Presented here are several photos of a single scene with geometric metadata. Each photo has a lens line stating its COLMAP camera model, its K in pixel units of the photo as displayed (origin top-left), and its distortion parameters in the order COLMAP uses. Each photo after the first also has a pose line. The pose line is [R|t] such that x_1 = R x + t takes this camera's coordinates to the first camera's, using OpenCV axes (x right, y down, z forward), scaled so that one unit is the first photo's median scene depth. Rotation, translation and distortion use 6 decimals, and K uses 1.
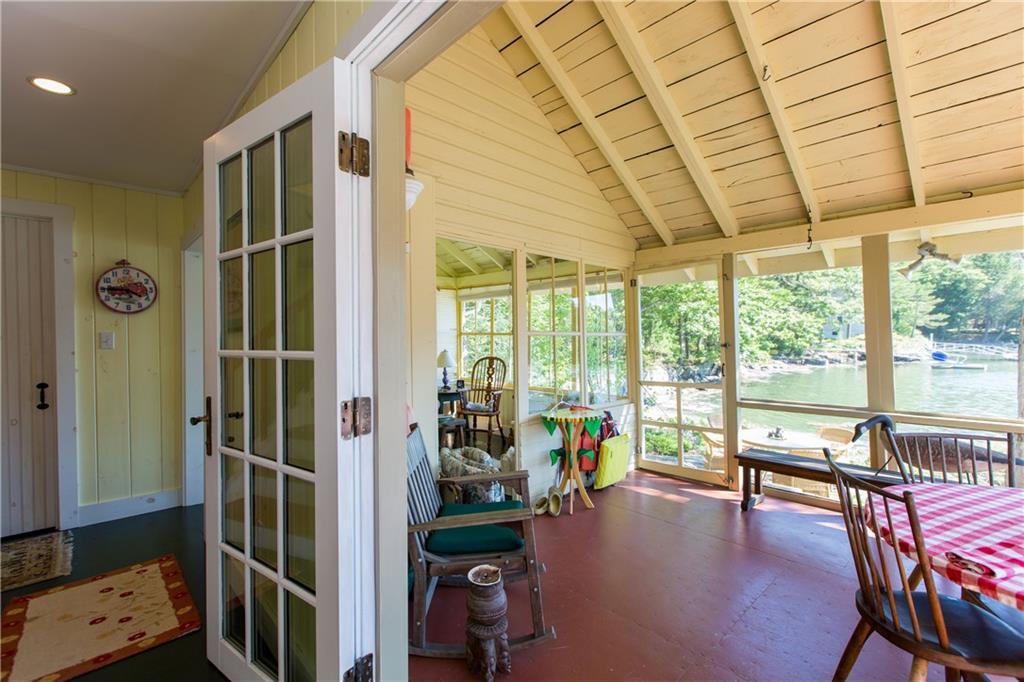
lens RADIAL K [[450.9, 0, 511.9], [0, 450.9, 341.9], [0, 0, 1]] dist [0.005274, -0.000035]
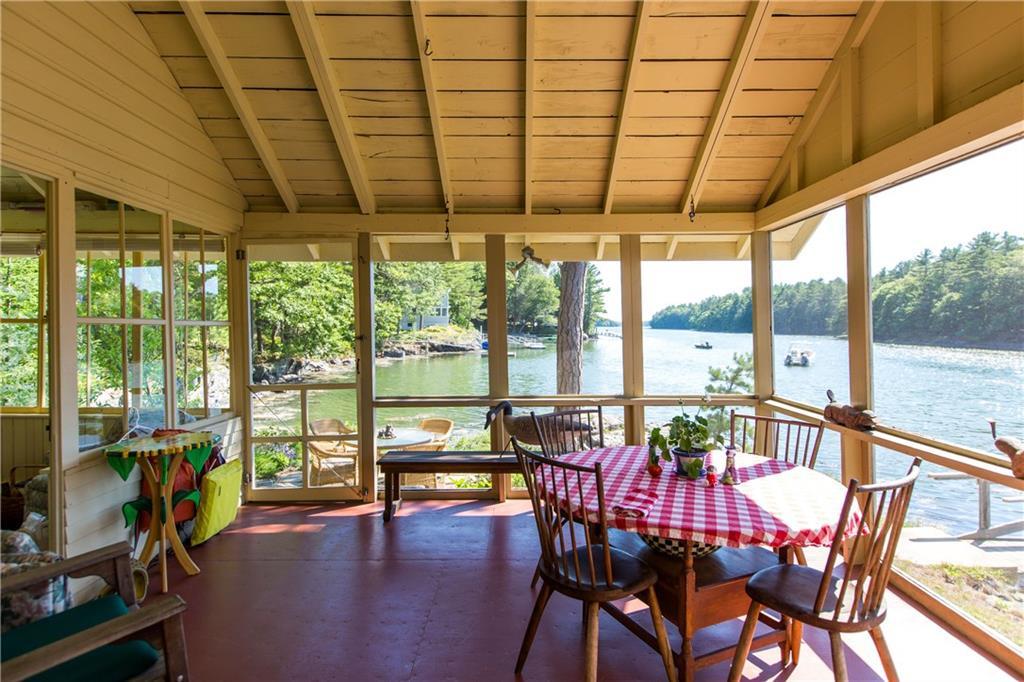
lens RADIAL K [[550.4, 0, 515.2], [0, 550.4, 334.3], [0, 0, 1]] dist [0.003690, 0.000241]
pose [[0.685517, -0.001634, 0.728055, -0.098274], [0.000292, 0.999998, 0.001969, -0.001249], [-0.728057, -0.001137, 0.685516, 0.058209]]
